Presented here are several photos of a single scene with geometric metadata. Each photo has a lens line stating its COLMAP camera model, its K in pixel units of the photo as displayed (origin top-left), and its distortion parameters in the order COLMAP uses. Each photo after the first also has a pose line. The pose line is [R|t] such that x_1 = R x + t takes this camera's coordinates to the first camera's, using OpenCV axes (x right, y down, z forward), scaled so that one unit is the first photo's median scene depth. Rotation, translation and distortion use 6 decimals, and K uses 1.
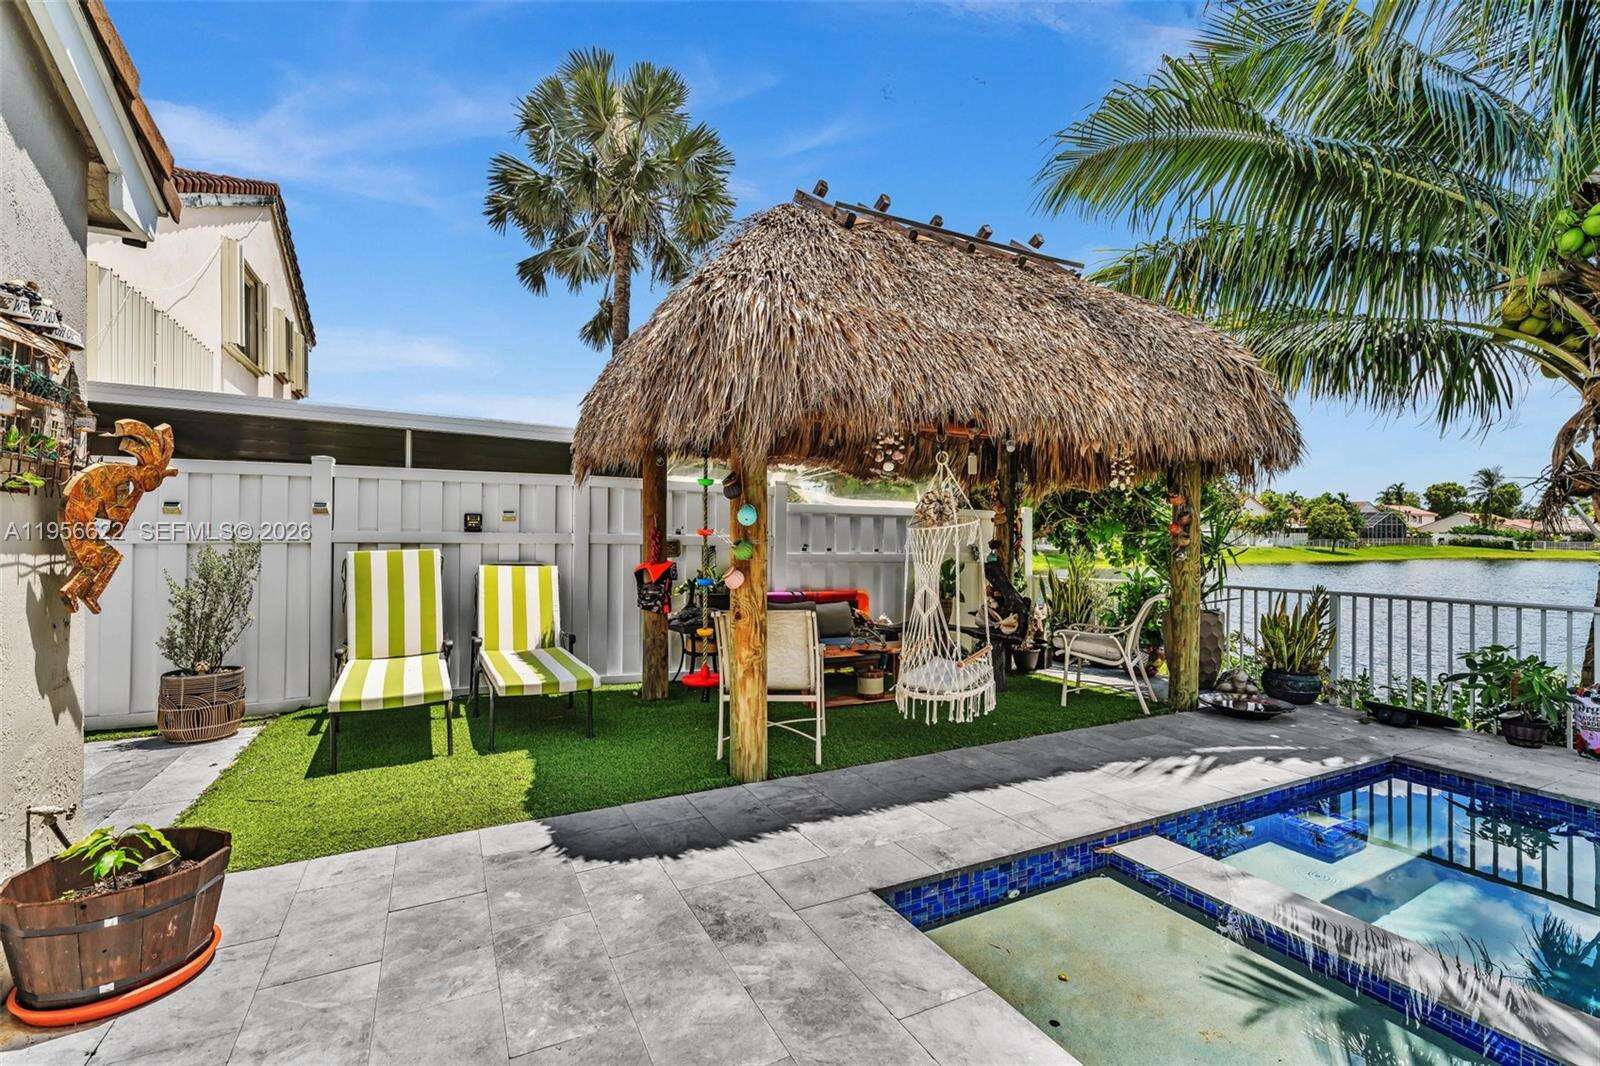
lens RADIAL K [[718.0, 0, 806.0], [0, 718.0, 530.7], [0, 0, 1]] dist [-0.003260, 0.001508]
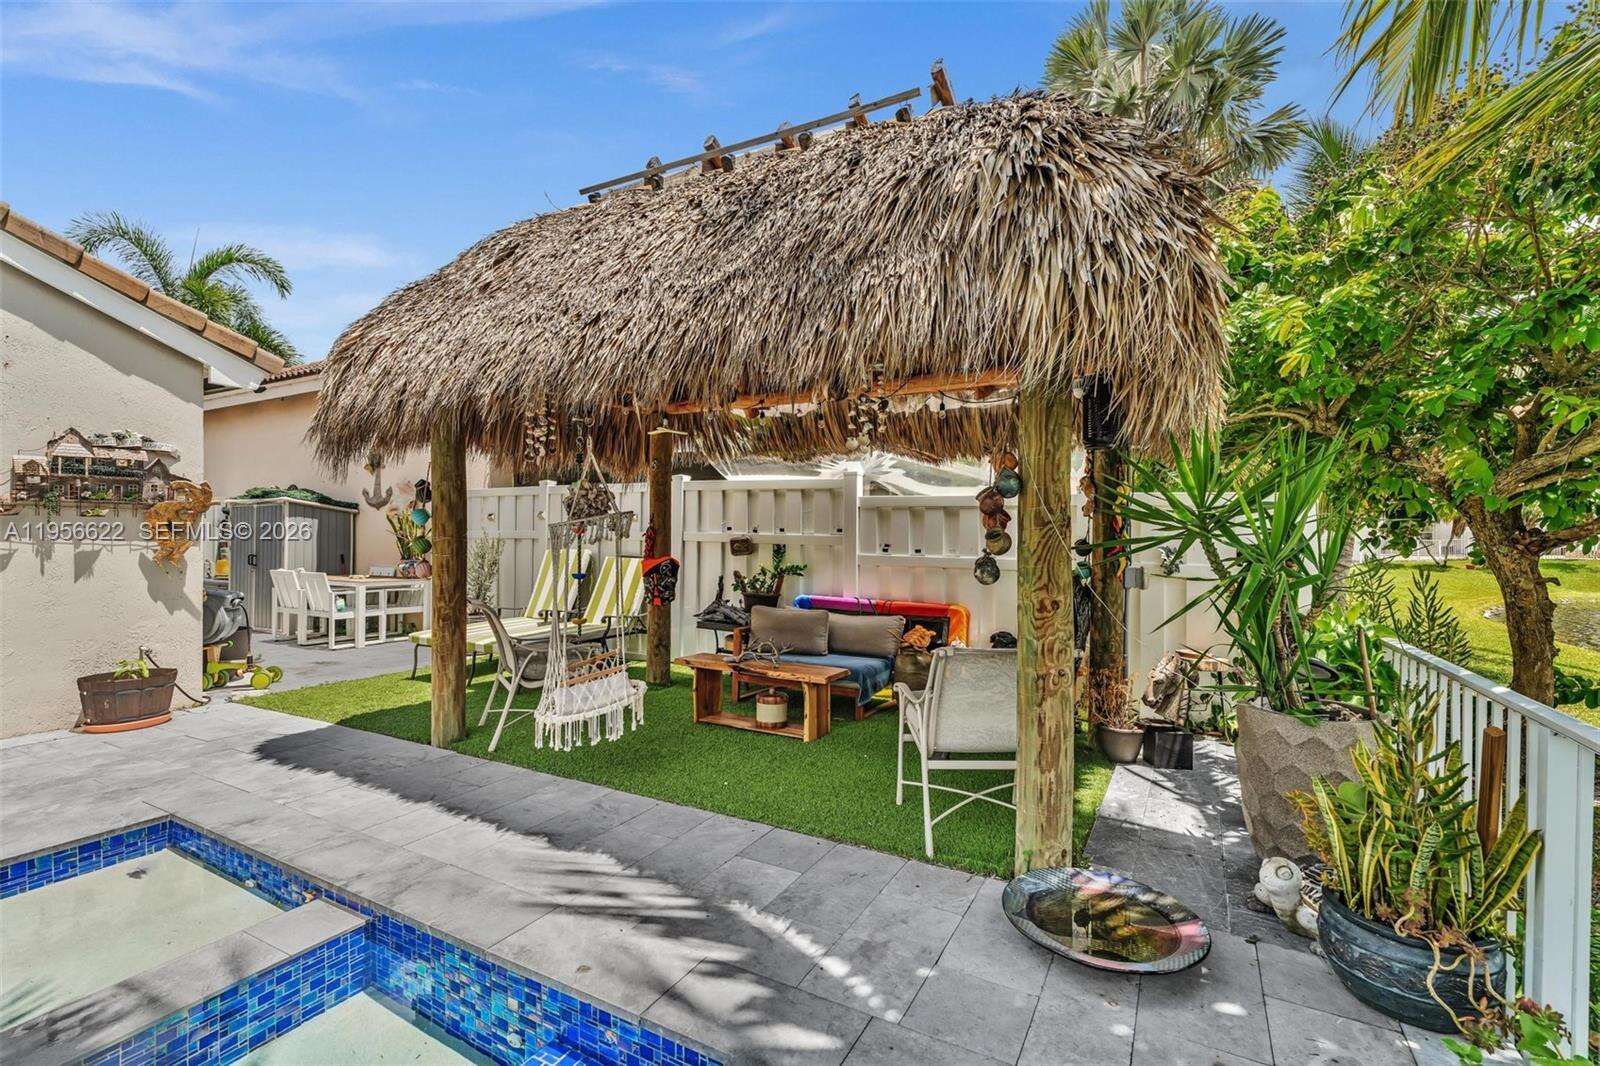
lens RADIAL K [[718.0, 0, 809.4], [0, 718.0, 535.1], [0, 0, 1]] dist [-0.003260, 0.001508]
pose [[0.574440, 0.011143, -0.818471, 1.183737], [0.001166, 0.999895, 0.014431, -0.007584], [0.818546, -0.009244, 0.574367, 0.796419]]
